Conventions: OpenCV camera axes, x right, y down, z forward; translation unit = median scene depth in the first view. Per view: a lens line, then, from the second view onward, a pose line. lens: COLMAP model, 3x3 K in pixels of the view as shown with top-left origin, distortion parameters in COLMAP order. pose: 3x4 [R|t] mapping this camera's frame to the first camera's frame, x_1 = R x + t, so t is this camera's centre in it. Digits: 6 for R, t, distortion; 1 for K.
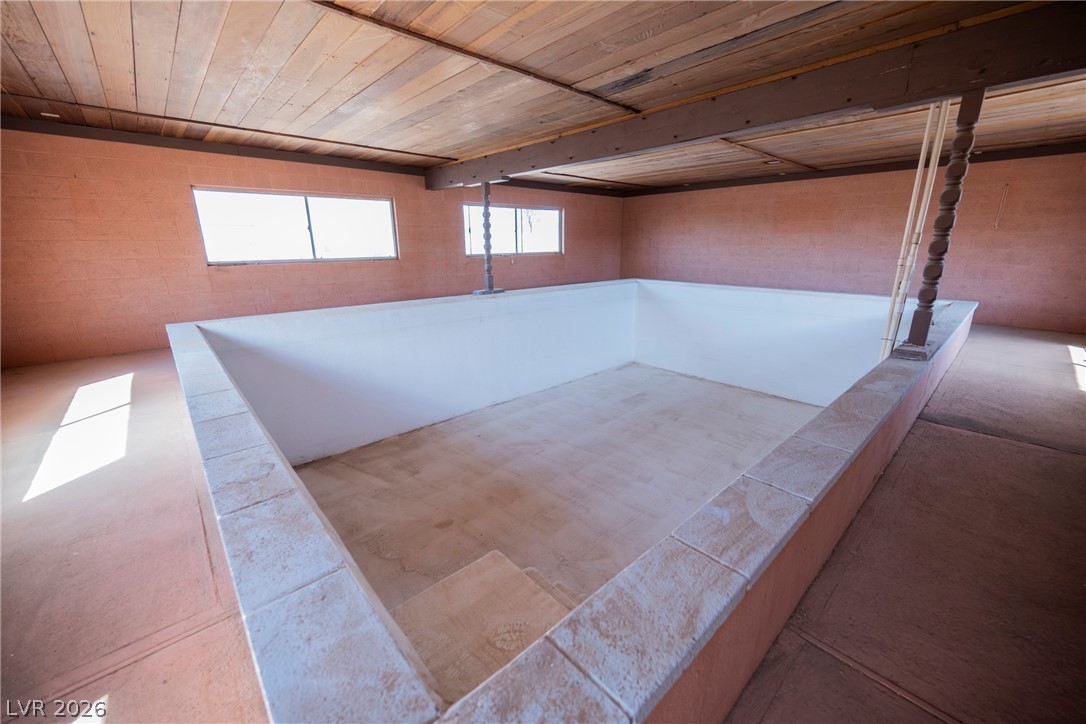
lens RADIAL K [[425.7, 0, 563.7], [0, 425.7, 366.1], [0, 0, 1]] dist [-0.000244, -0.000018]
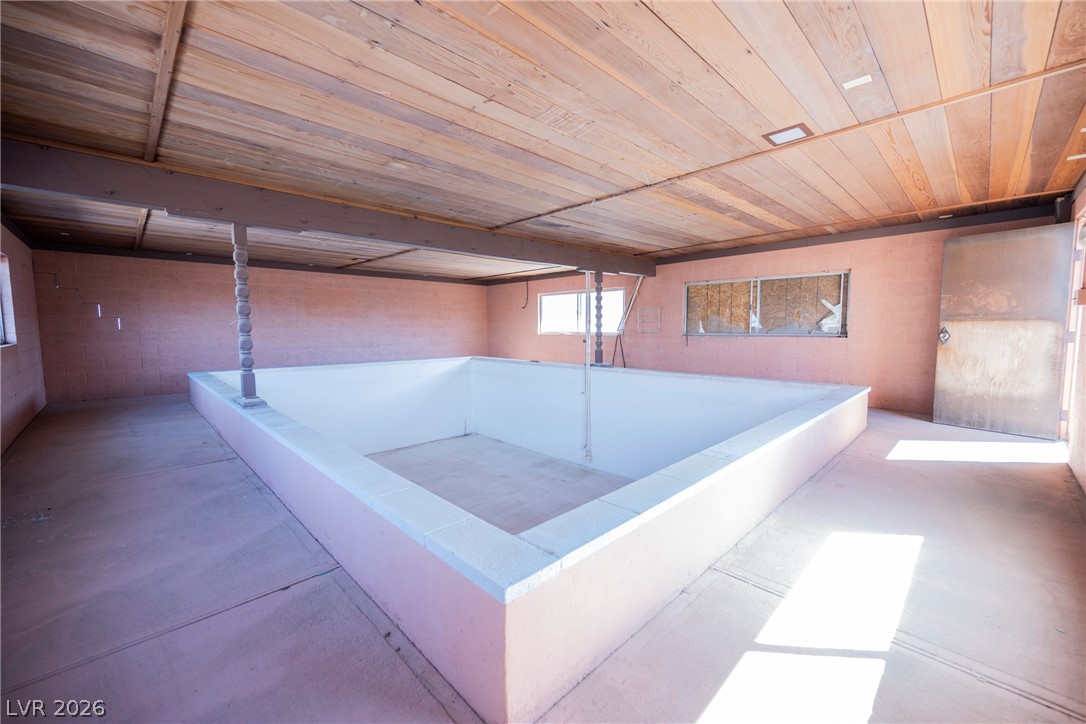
lens RADIAL K [[422.0, 0, 548.5], [0, 422.0, 361.9], [0, 0, 1]] dist [0.000575, 0.000206]
pose [[-0.018328, -0.076922, 0.996869, -0.914144], [0.280617, 0.956565, 0.078971, -0.187409], [-0.959645, 0.281186, 0.004053, 0.712475]]
